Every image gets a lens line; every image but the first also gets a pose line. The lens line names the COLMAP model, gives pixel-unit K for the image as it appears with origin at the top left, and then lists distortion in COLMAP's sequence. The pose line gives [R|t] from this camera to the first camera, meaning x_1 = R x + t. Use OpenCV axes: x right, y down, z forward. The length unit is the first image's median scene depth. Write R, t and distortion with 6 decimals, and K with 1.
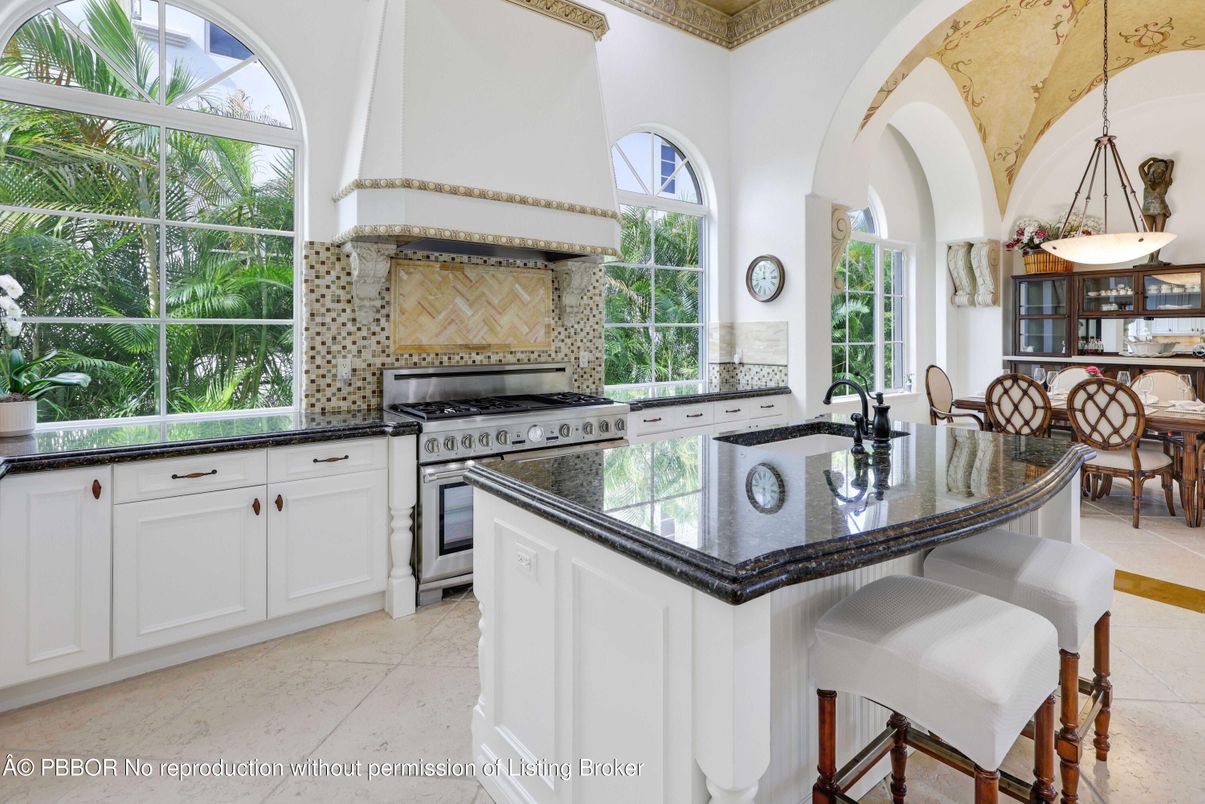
lens RADIAL K [[636.3, 0, 603.9], [0, 636.3, 384.5], [0, 0, 1]] dist [0.001592, 0.000123]
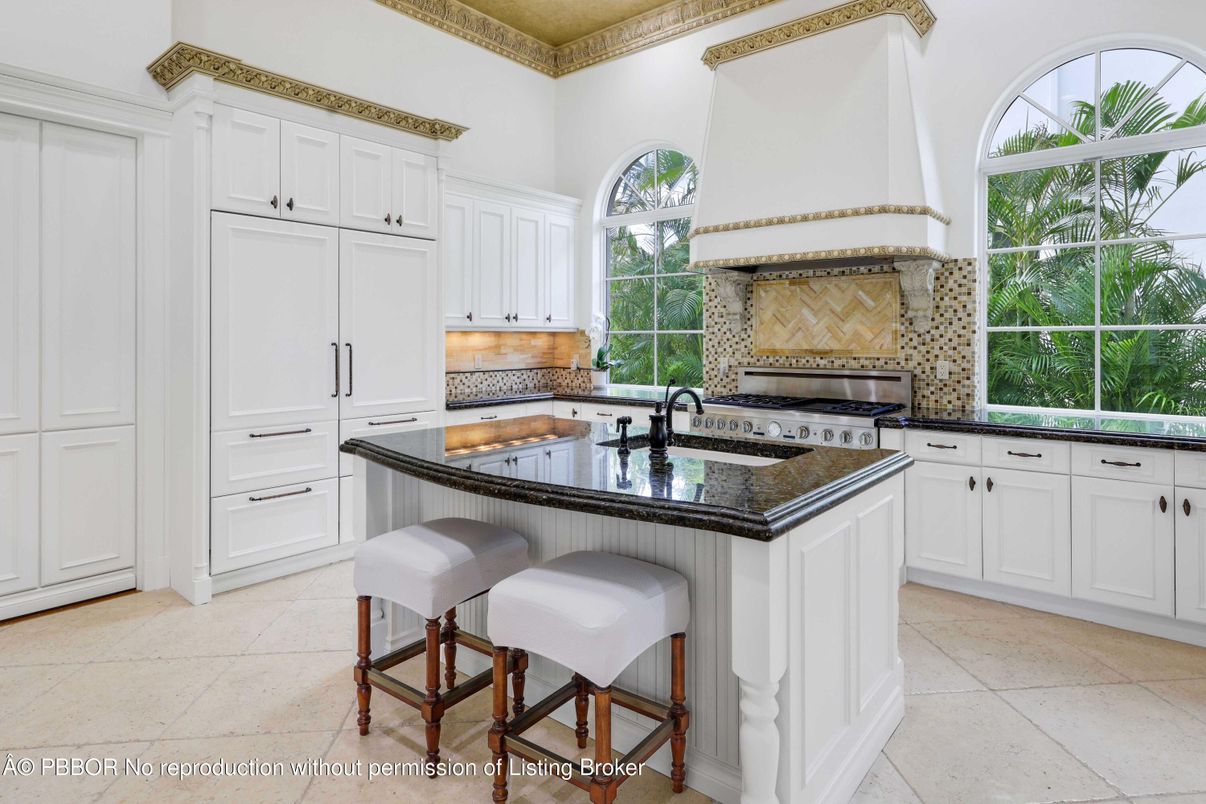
lens RADIAL K [[632.6, 0, 603.0], [0, 632.6, 402.0], [0, 0, 1]] dist [-0.000416, -0.000082]
pose [[0.198365, 0.090838, -0.975910, 0.808279], [-0.088138, 0.993315, 0.074543, -0.021611], [0.976157, 0.071228, 0.205045, 0.418720]]
